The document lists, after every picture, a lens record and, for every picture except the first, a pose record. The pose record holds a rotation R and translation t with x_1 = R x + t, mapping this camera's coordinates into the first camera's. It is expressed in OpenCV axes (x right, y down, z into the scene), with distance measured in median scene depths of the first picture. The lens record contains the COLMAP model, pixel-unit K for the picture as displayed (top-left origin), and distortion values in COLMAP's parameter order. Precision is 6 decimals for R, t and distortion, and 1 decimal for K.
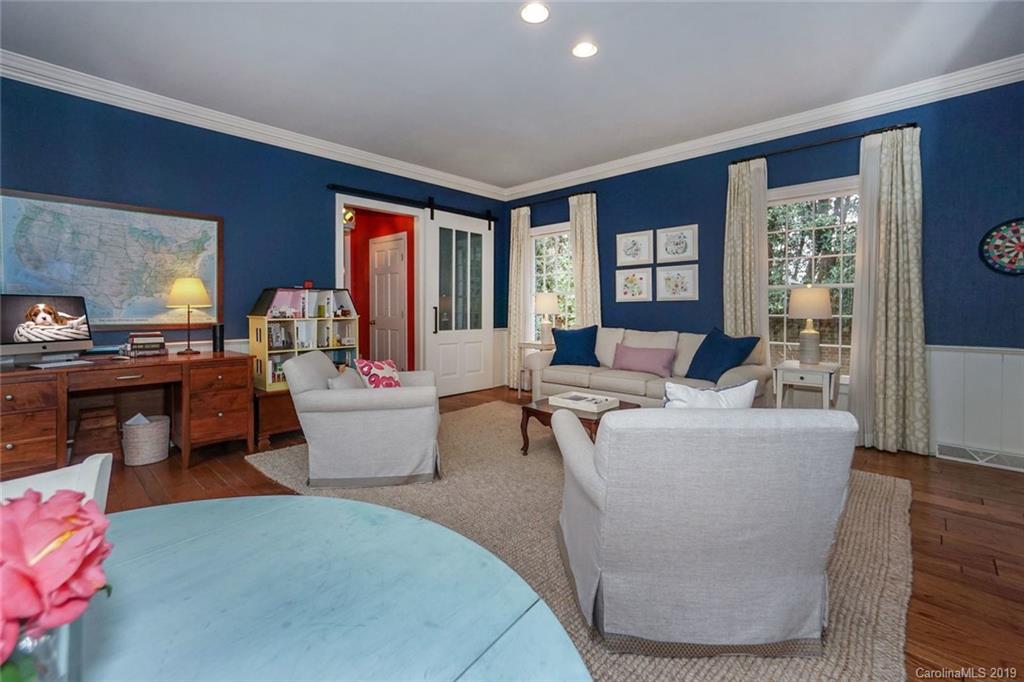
lens RADIAL K [[449.0, 0, 508.5], [0, 449.0, 308.6], [0, 0, 1]] dist [-0.001973, -0.000162]
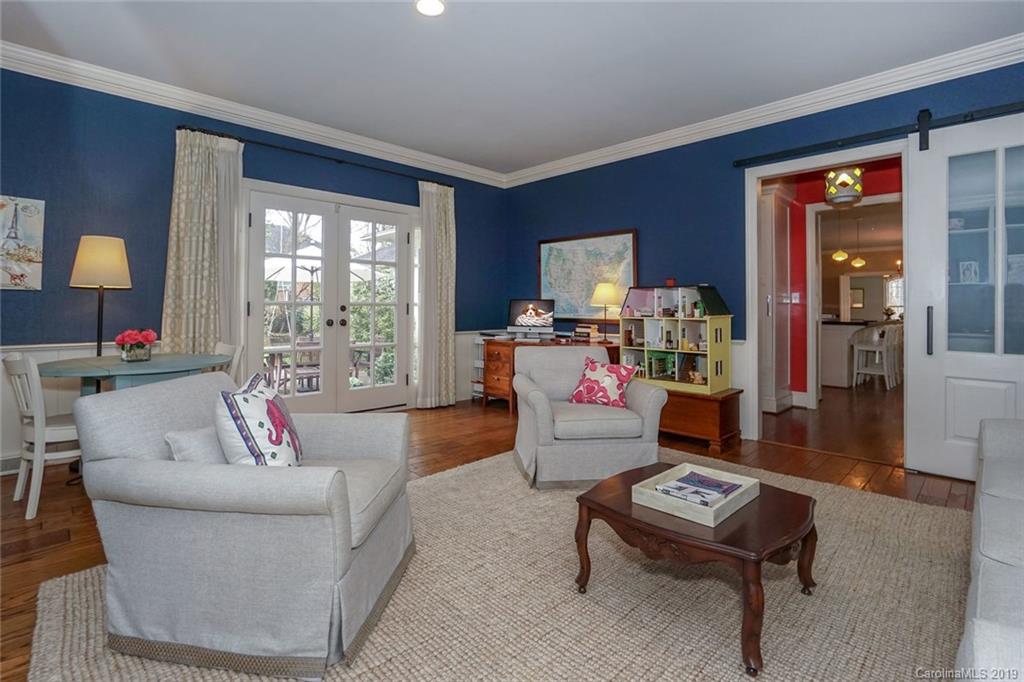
lens RADIAL K [[498.5, 0, 513.2], [0, 498.5, 304.1], [0, 0, 1]] dist [0.001957, 0.000642]
pose [[-0.013466, -0.004457, -0.999899, 0.786211], [-0.002383, 0.999987, -0.004425, -0.003292], [0.999906, 0.002323, -0.013476, 0.846114]]
